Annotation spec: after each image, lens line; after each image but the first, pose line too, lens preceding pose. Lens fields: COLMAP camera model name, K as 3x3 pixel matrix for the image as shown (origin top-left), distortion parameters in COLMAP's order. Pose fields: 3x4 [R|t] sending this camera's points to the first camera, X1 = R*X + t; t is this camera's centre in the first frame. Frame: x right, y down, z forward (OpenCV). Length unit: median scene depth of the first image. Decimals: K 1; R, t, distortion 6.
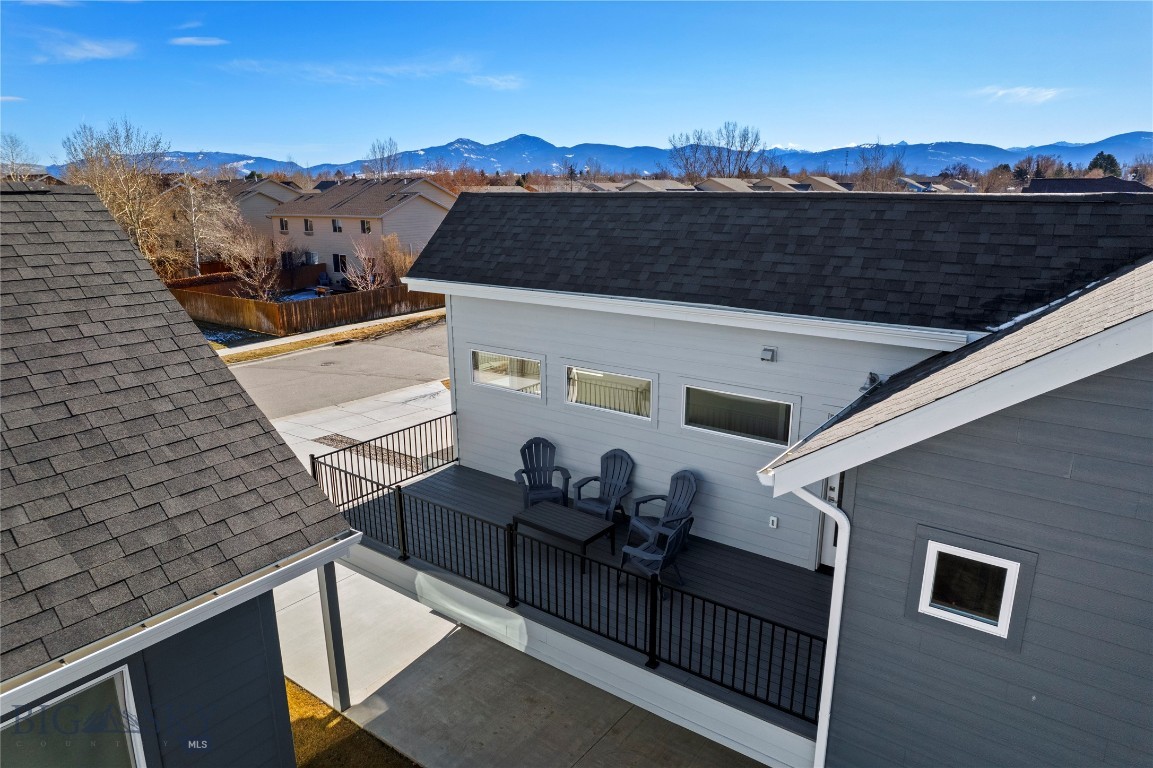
lens RADIAL K [[740.3, 0, 578.7], [0, 740.3, 384.3], [0, 0, 1]] dist [-0.087443, 0.079397]
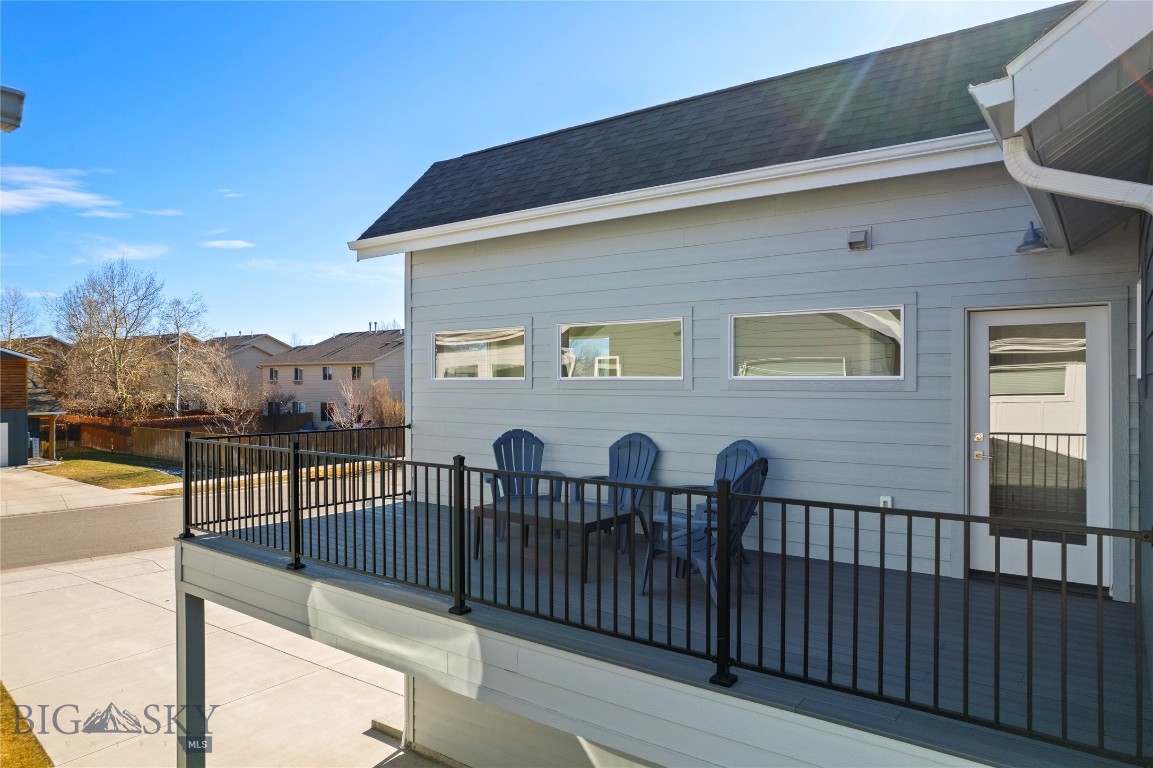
lens RADIAL K [[740.3, 0, 578.7], [0, 740.3, 384.3], [0, 0, 1]] dist [-0.087443, 0.079397]
pose [[0.999988, 0.004284, 0.002204, -0.000261], [-0.003580, 0.966912, -0.255086, 0.211024], [-0.003224, 0.255075, 0.966916, 0.313570]]
